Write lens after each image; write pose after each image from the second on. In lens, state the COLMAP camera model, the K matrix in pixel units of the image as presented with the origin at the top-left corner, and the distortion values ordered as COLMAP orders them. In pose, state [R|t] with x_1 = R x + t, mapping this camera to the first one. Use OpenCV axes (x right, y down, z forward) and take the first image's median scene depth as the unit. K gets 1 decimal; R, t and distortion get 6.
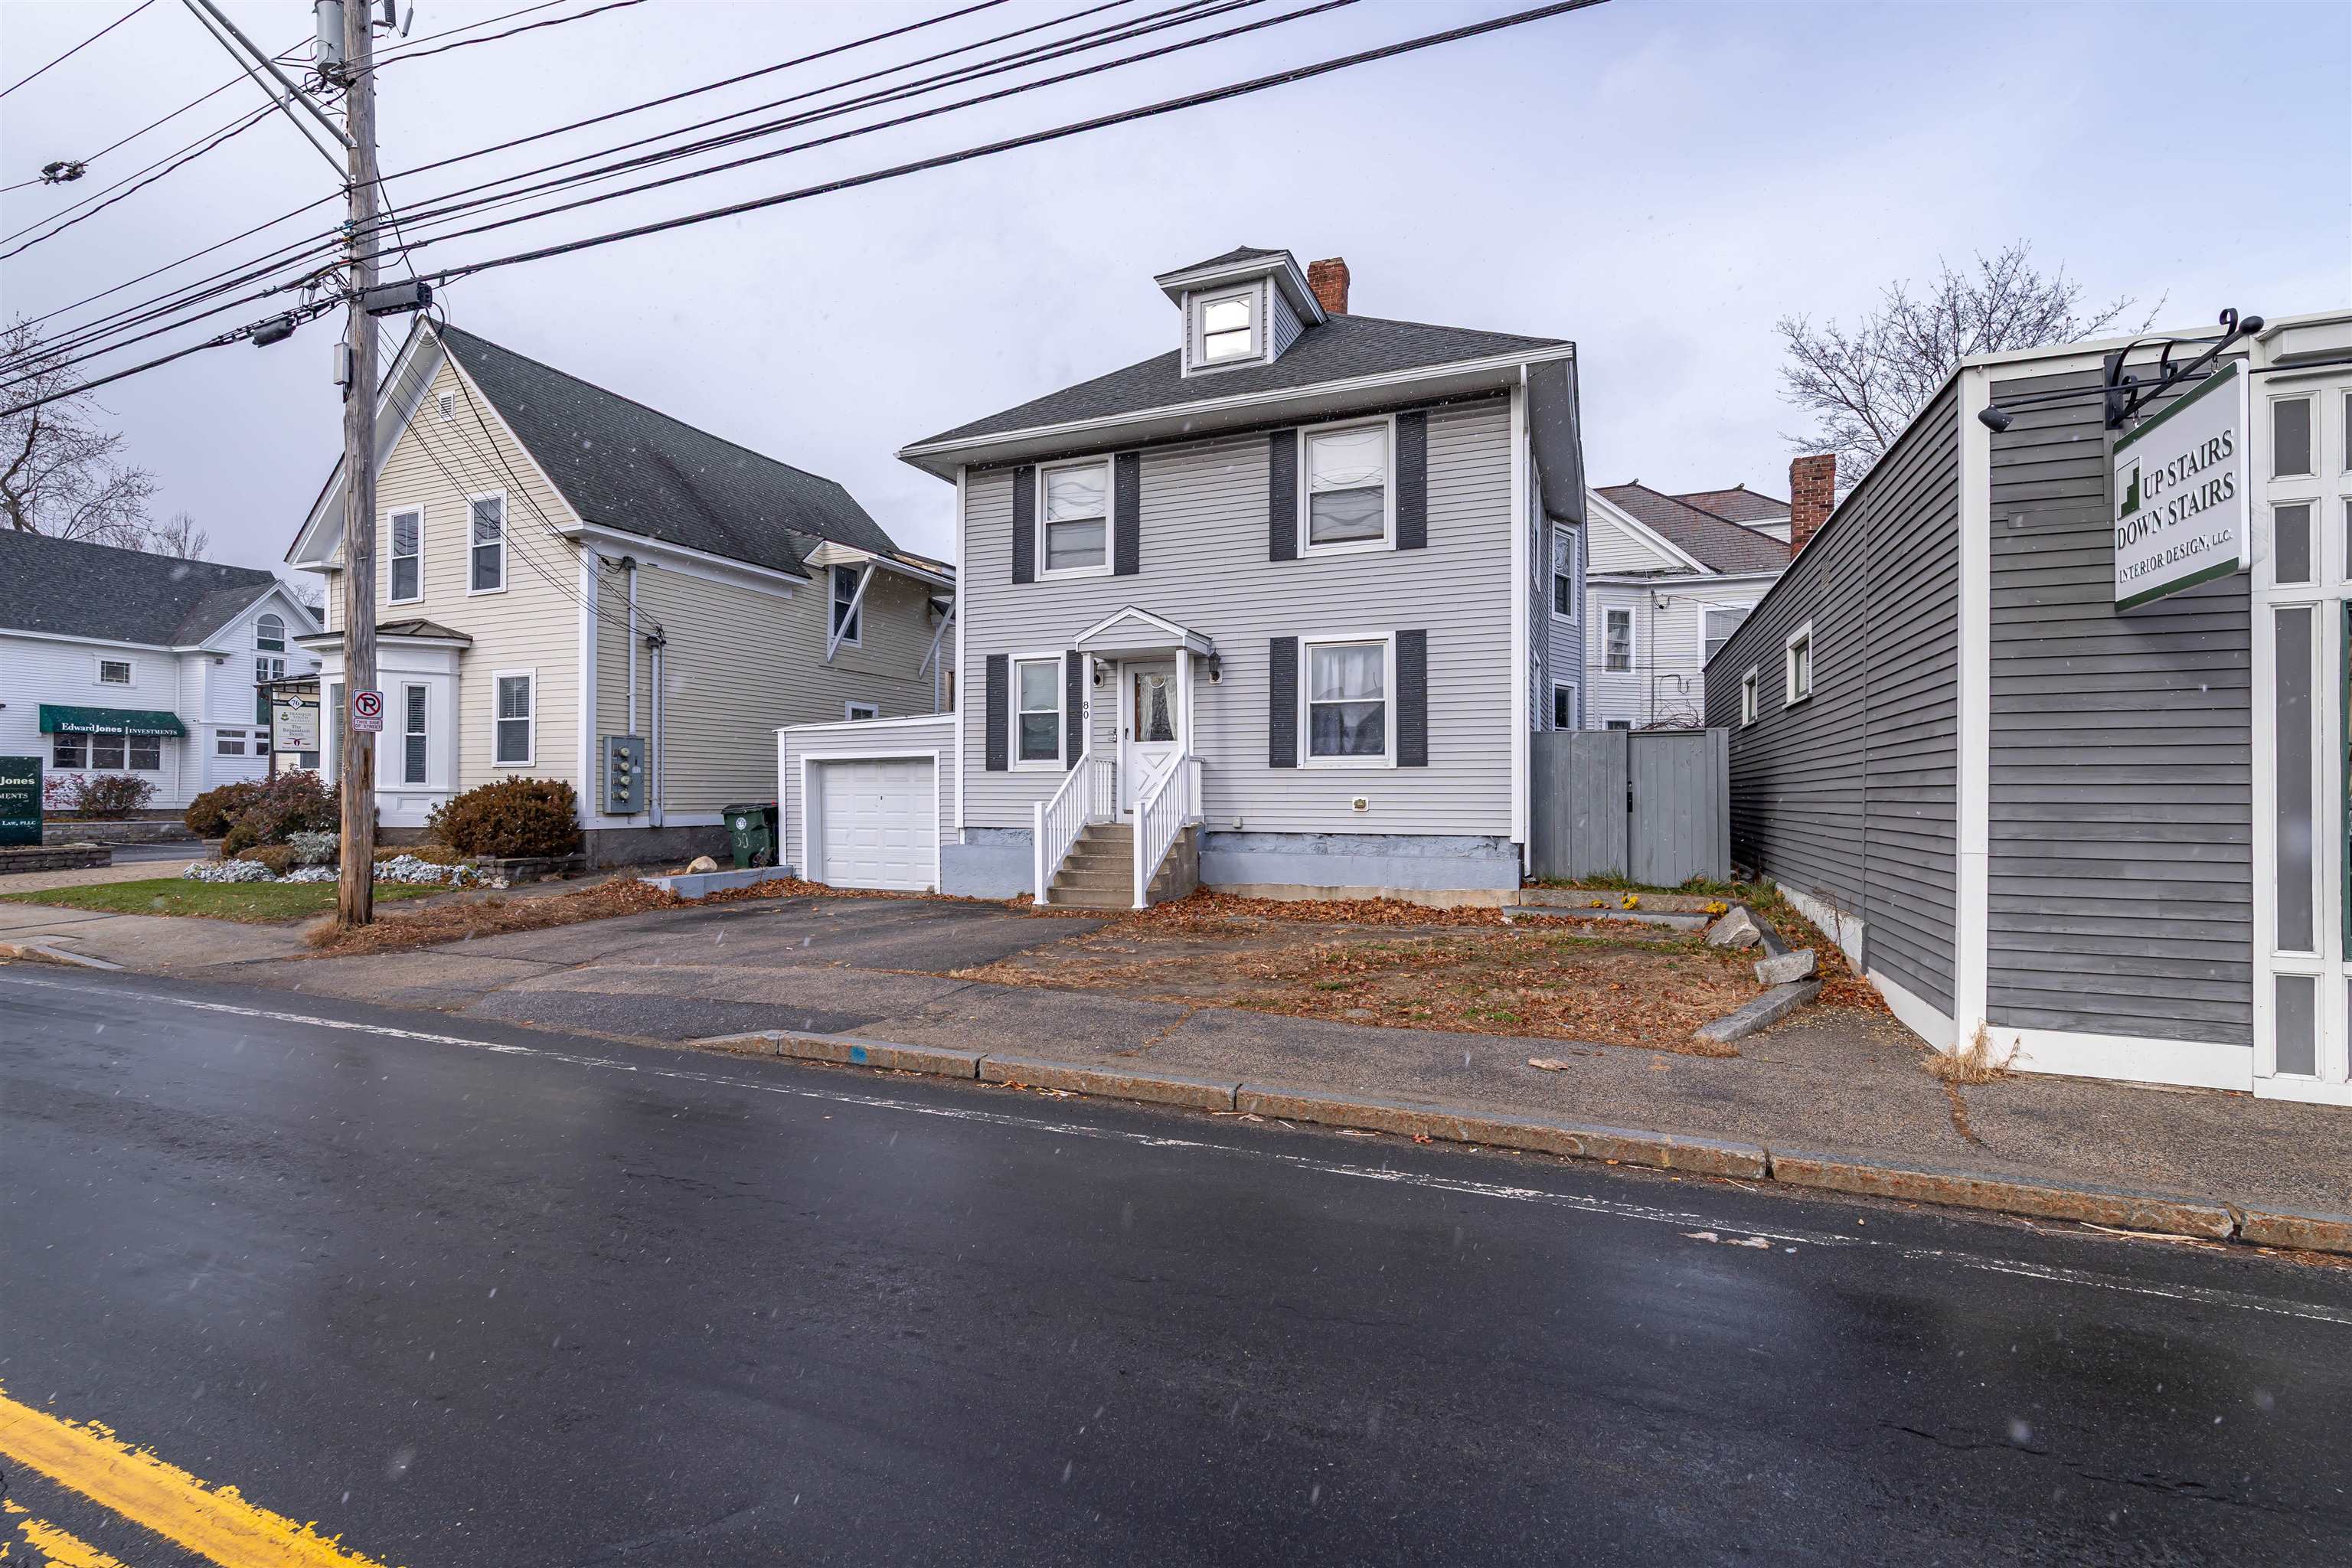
lens RADIAL K [[1007.3, 0, 1176.0], [0, 1007.3, 784.0], [0, 0, 1]] dist [-0.000081, 0.000154]
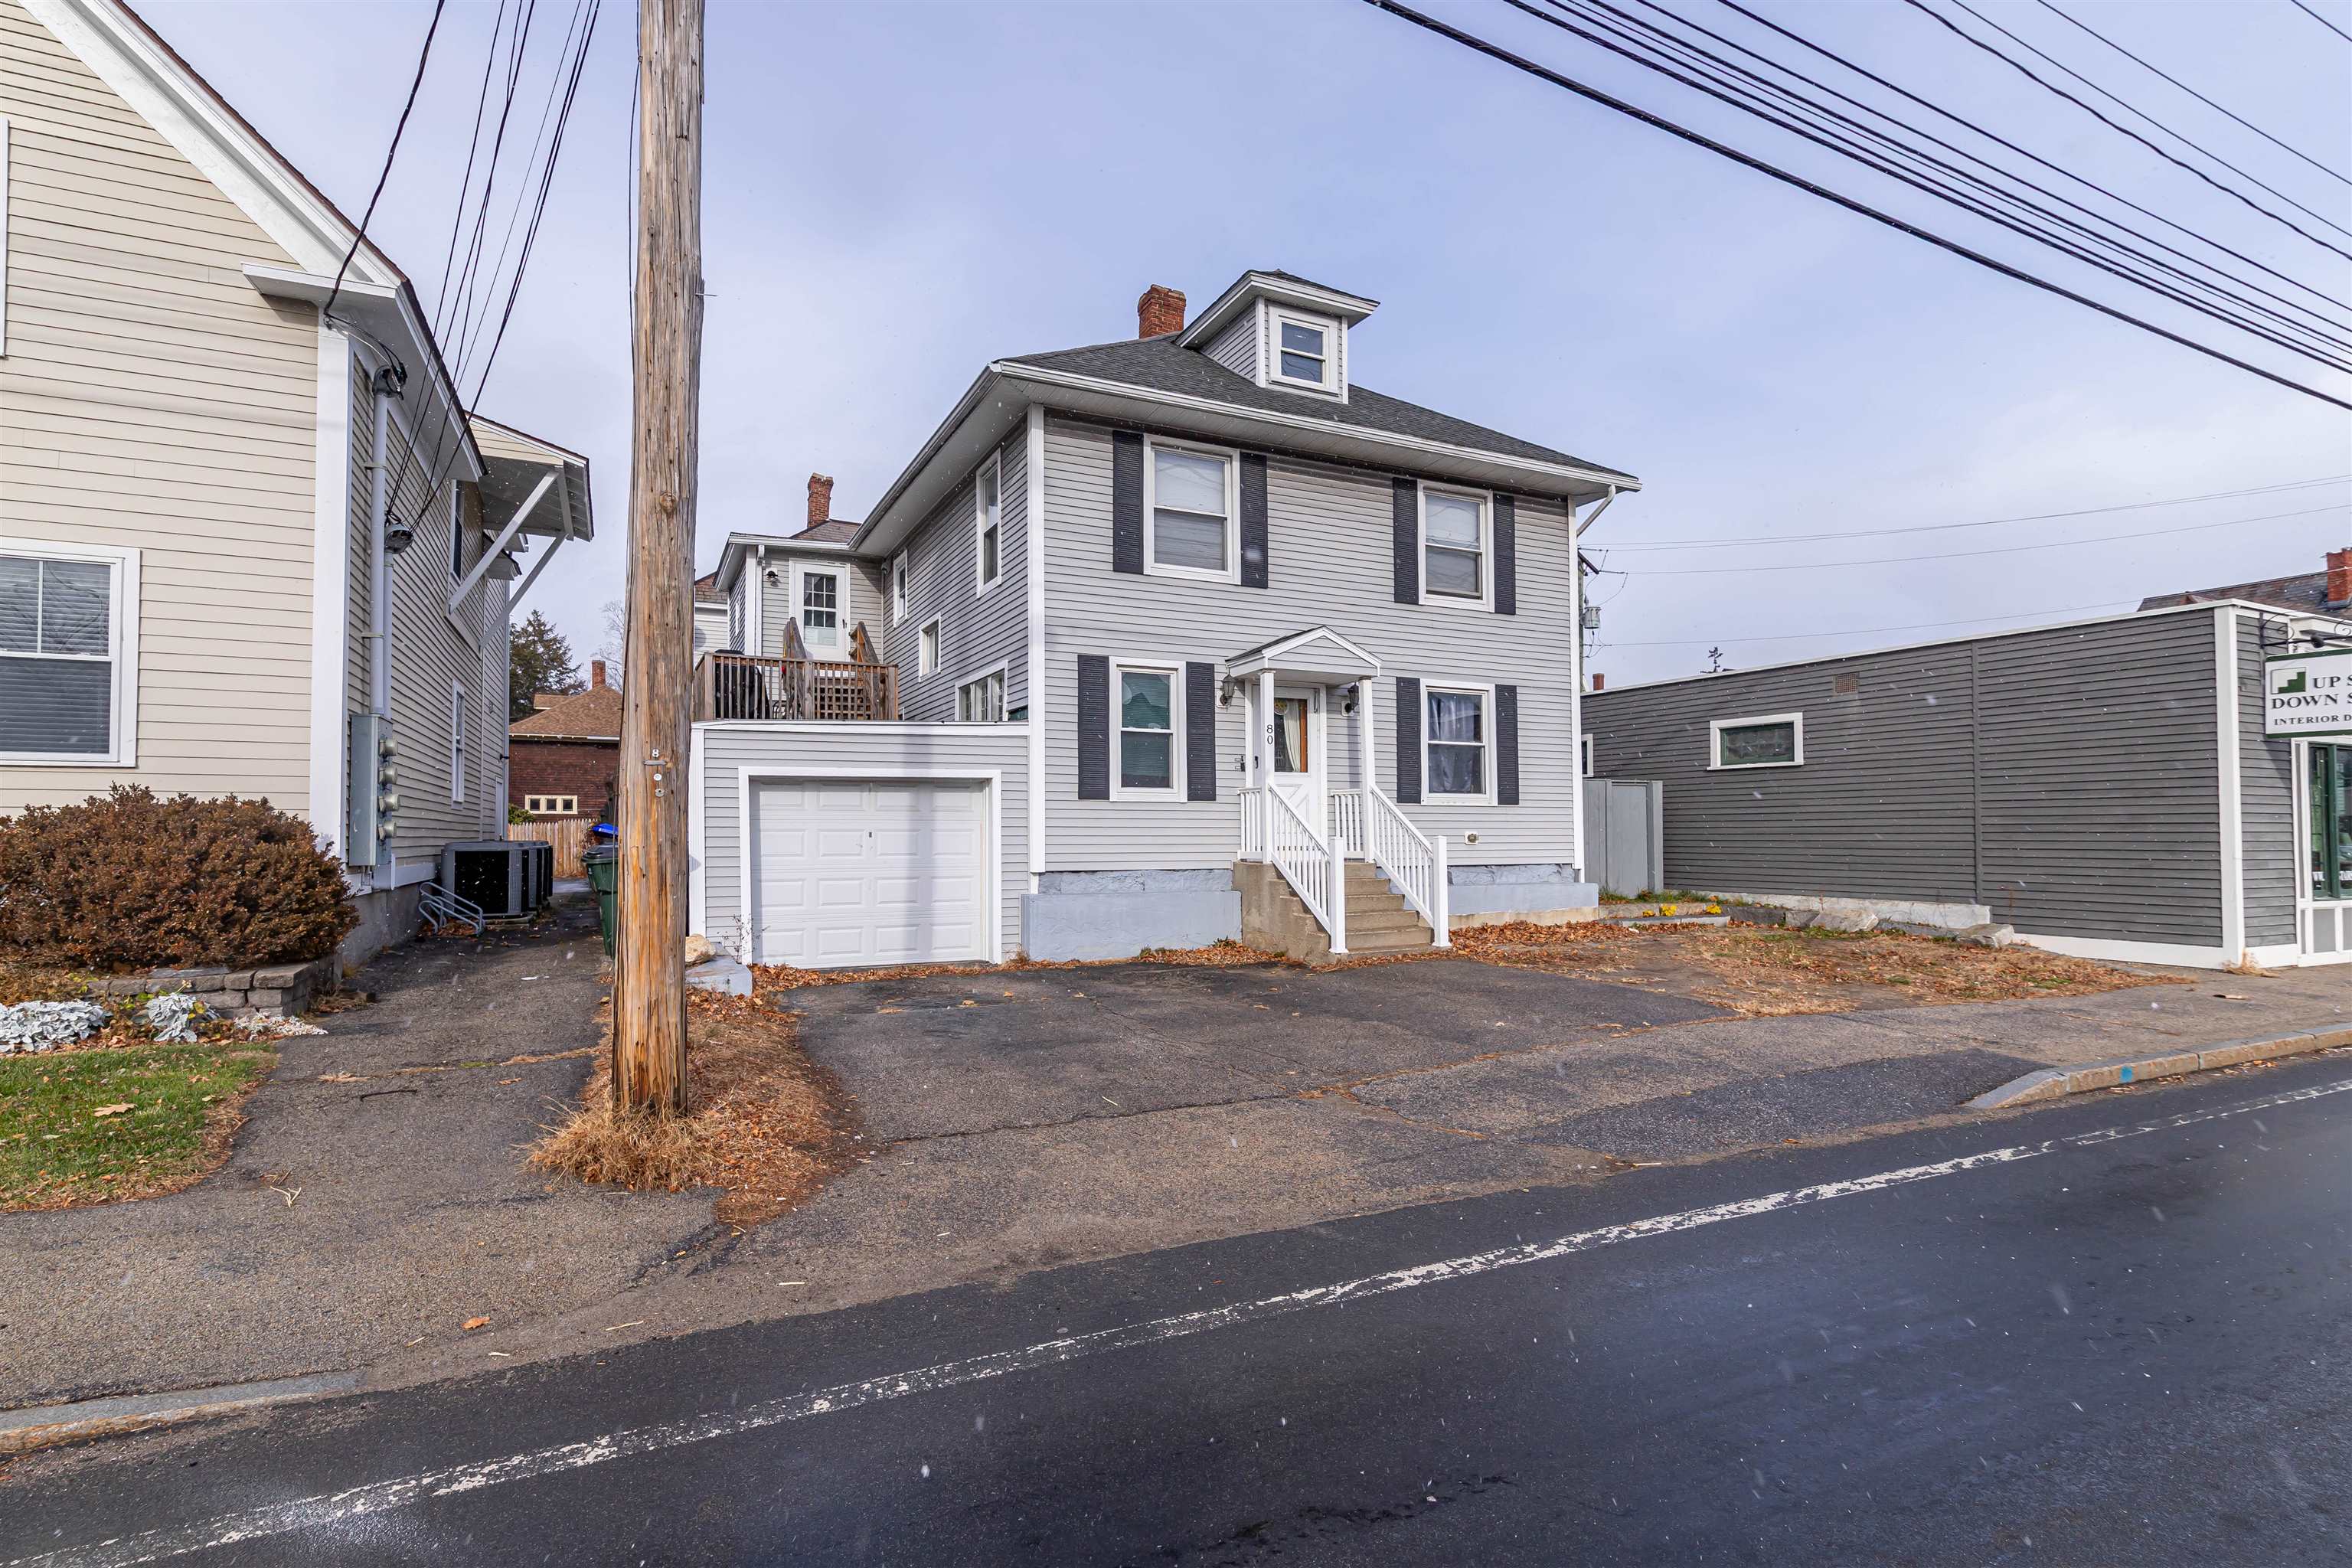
lens RADIAL K [[1147.8, 0, 1176.0], [0, 1147.8, 784.0], [0, 0, 1]] dist [0.039480, 0.000154]
pose [[0.659846, 0.026290, 0.750941, -0.883125], [-0.009016, 0.999593, -0.027073, -0.001509], [-0.751347, 0.011094, 0.659814, 0.374419]]
